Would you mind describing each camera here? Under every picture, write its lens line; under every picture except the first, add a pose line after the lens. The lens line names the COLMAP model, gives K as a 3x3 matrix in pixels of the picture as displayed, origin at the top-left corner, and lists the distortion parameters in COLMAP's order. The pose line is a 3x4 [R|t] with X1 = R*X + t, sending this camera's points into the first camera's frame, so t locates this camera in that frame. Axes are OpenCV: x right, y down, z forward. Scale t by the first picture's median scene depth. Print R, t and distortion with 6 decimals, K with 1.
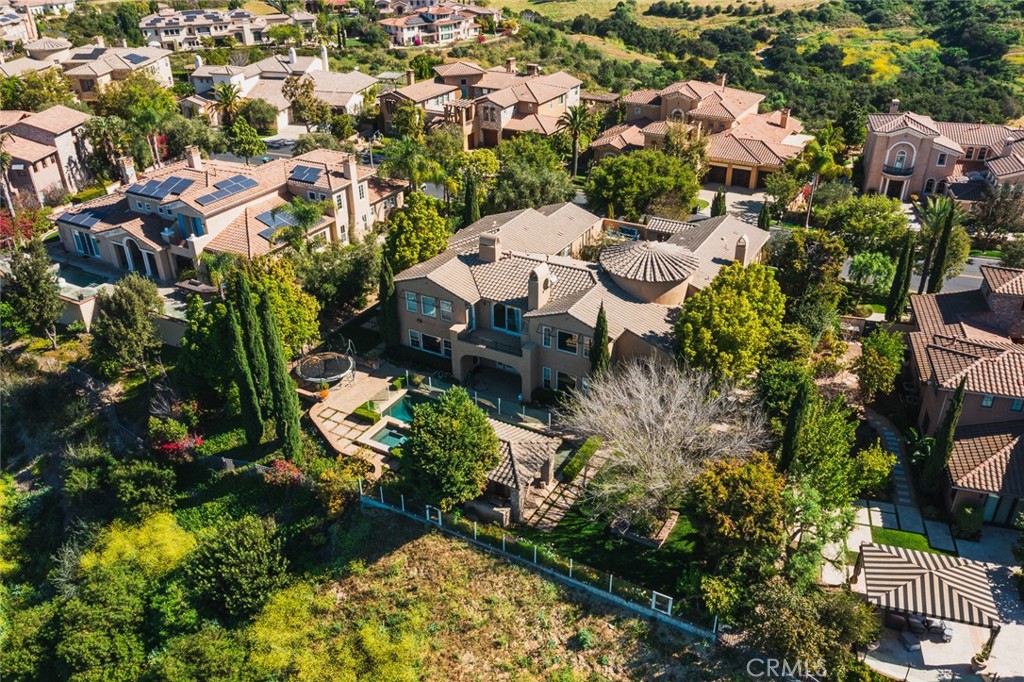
lens RADIAL K [[815.8, 0, 514.7], [0, 815.8, 340.0], [0, 0, 1]] dist [0.005544, 0.000510]
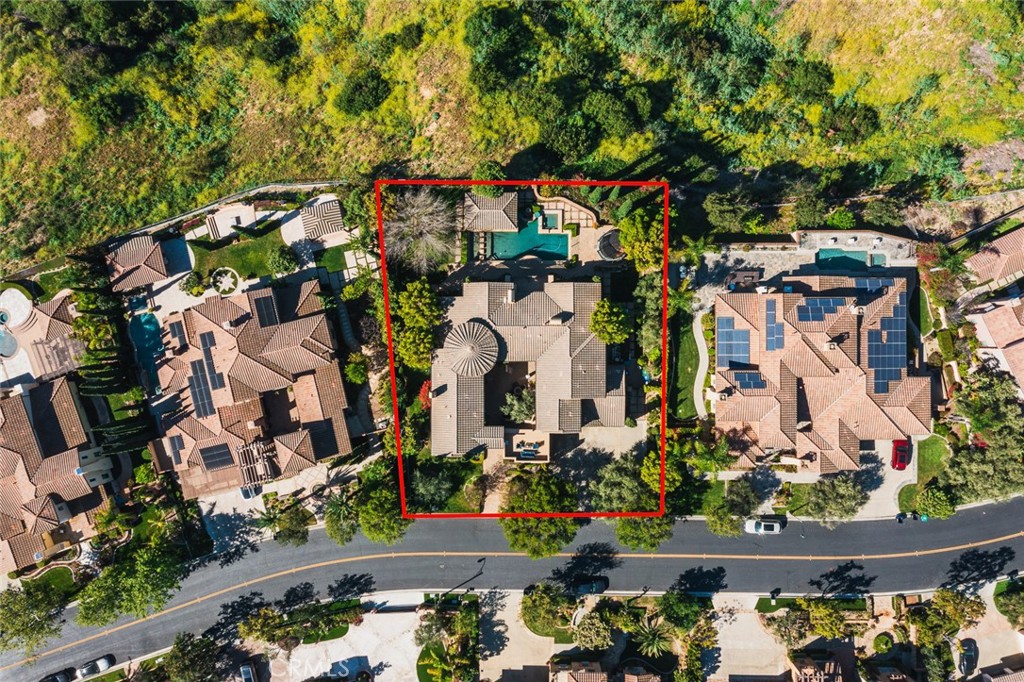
lens RADIAL K [[815.8, 0, 514.7], [0, 815.8, 340.0], [0, 0, 1]] dist [0.005544, 0.000510]
pose [[-0.874741, 0.484492, 0.009734, 0.055954], [-0.206664, -0.391147, 0.896824, -1.780792], [0.438312, 0.782478, 0.442280, 0.247261]]
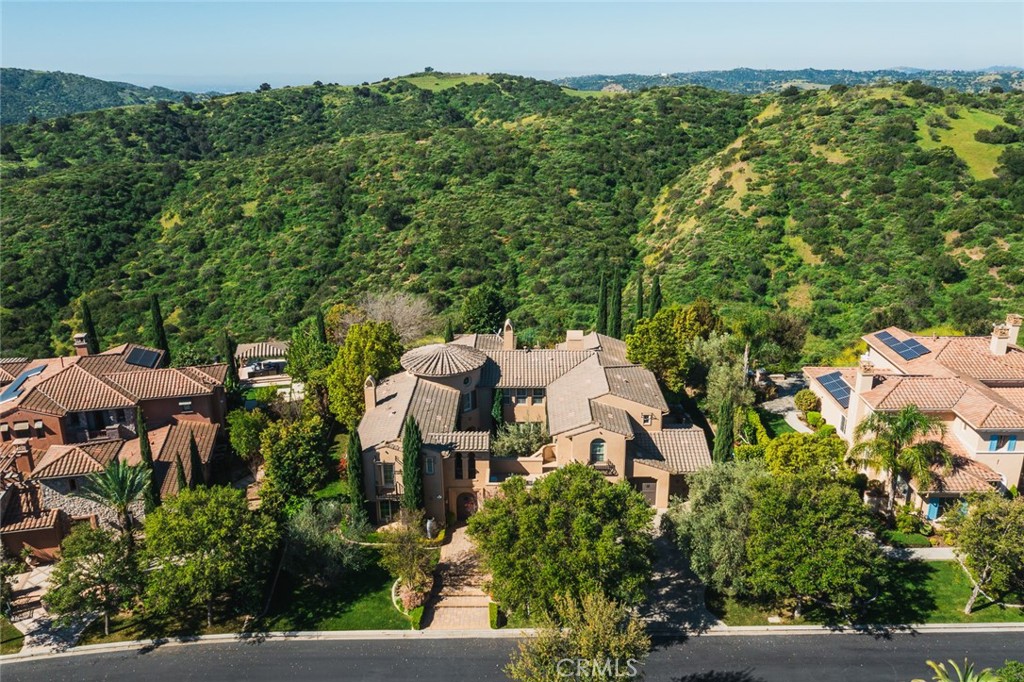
lens RADIAL K [[815.8, 0, 514.7], [0, 815.8, 340.0], [0, 0, 1]] dist [0.005544, 0.000510]
pose [[-0.879546, 0.159646, -0.448232, 0.604687], [-0.223465, 0.693081, 0.685348, -0.946787], [0.420075, 0.702959, -0.573921, 1.743705]]
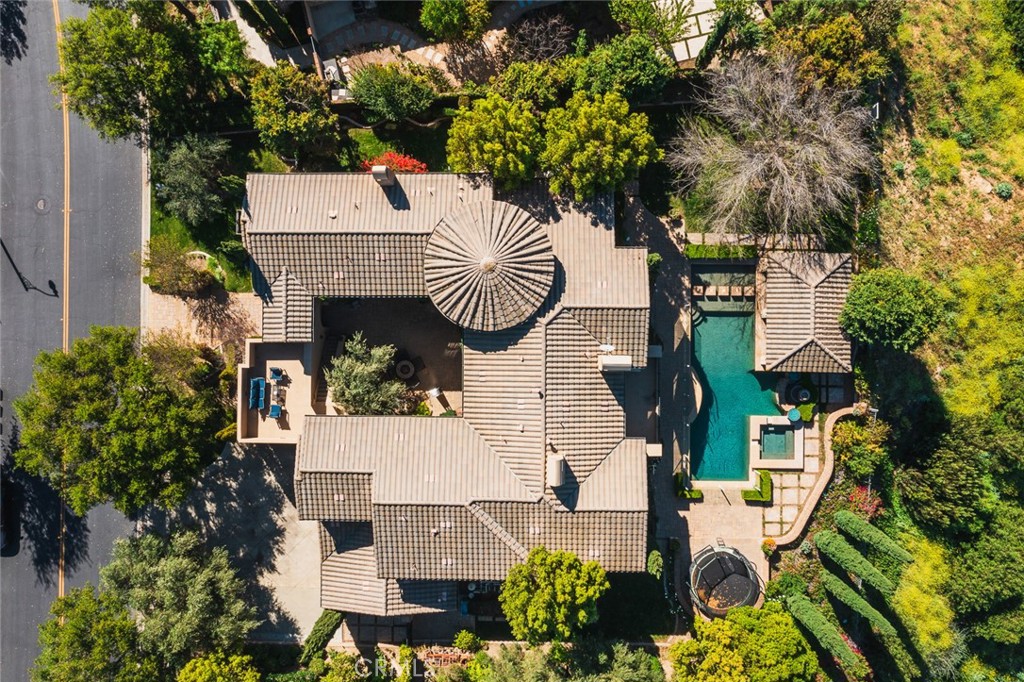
lens RADIAL K [[815.8, 0, 514.7], [0, 815.8, 340.0], [0, 0, 1]] dist [0.005544, 0.000510]
pose [[-0.480565, -0.876953, 0.003315, 0.095458], [0.426382, -0.230348, 0.874722, -0.782367], [-0.766327, 0.421774, 0.484614, 0.679209]]
